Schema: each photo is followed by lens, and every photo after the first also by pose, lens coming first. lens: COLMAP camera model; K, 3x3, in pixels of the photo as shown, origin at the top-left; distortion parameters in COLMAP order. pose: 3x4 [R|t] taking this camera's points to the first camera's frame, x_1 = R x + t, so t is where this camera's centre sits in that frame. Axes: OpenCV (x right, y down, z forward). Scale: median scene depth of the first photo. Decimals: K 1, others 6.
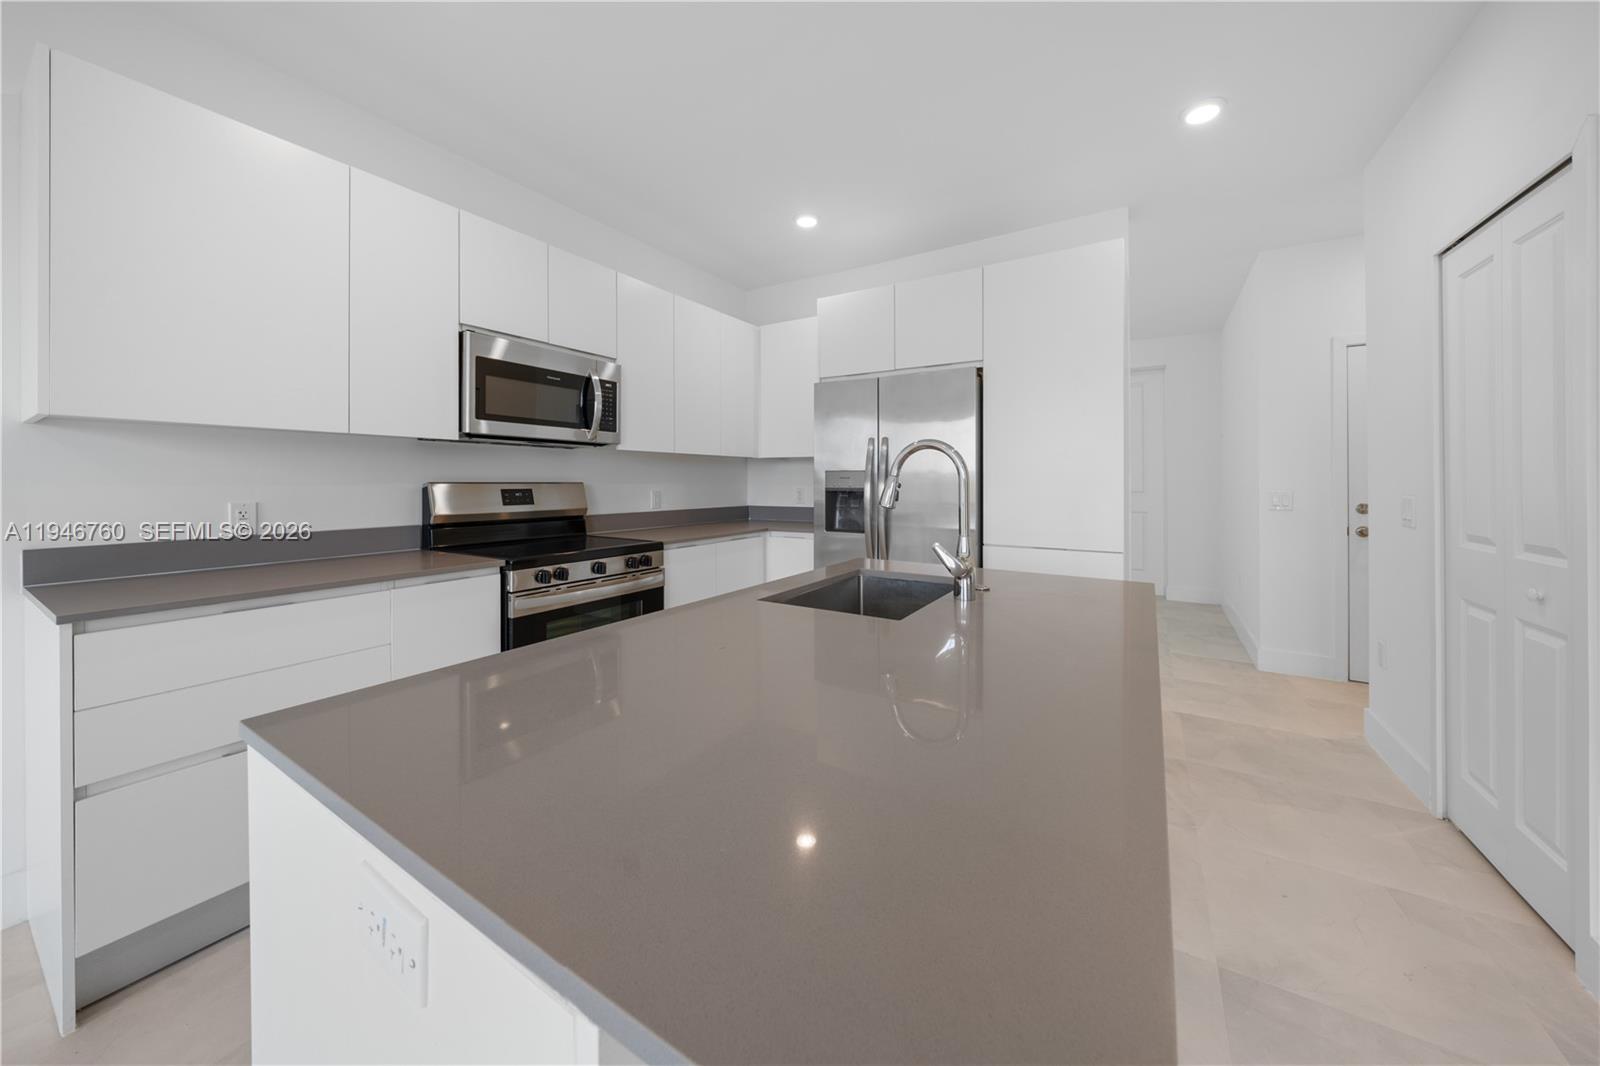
lens RADIAL K [[563.7, 0, 795.1], [0, 563.7, 489.5], [0, 0, 1]] dist [-0.000095, -0.000030]
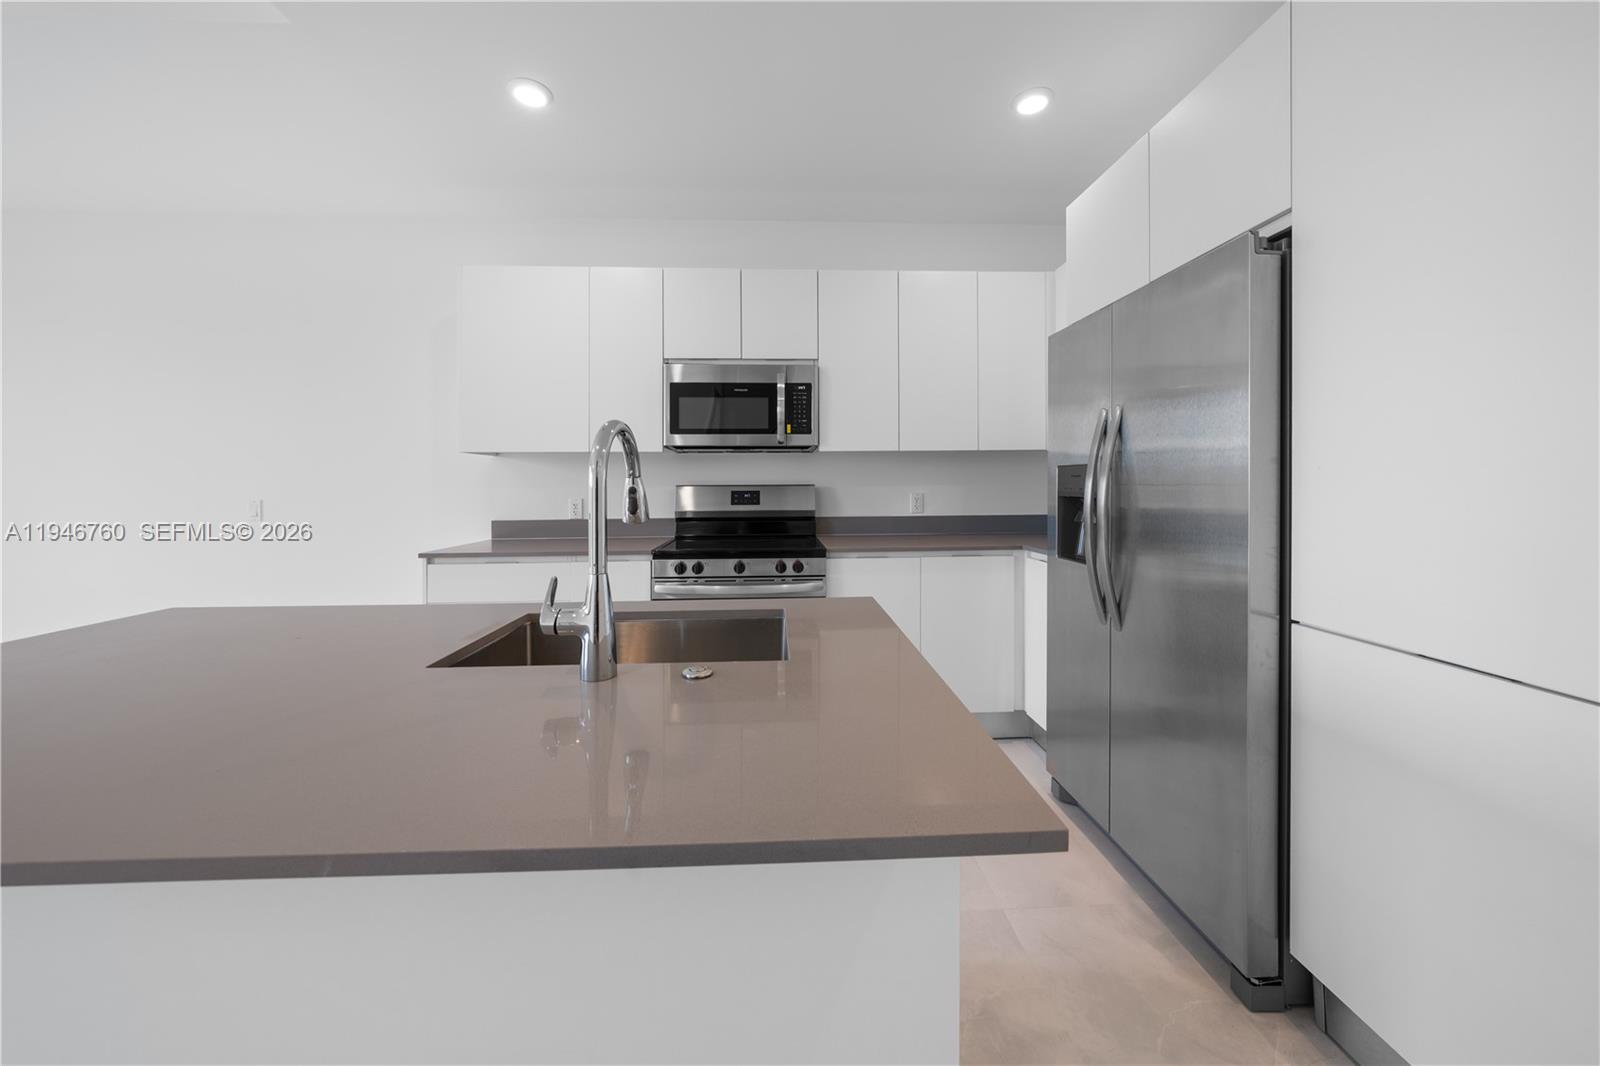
lens RADIAL K [[563.7, 0, 795.1], [0, 563.7, 489.5], [0, 0, 1]] dist [-0.000095, -0.000030]
pose [[0.568333, 0.003437, -0.822792, 0.509525], [-0.004176, 0.999990, 0.001292, -0.005680], [0.822788, 0.002702, 0.568342, 0.443078]]
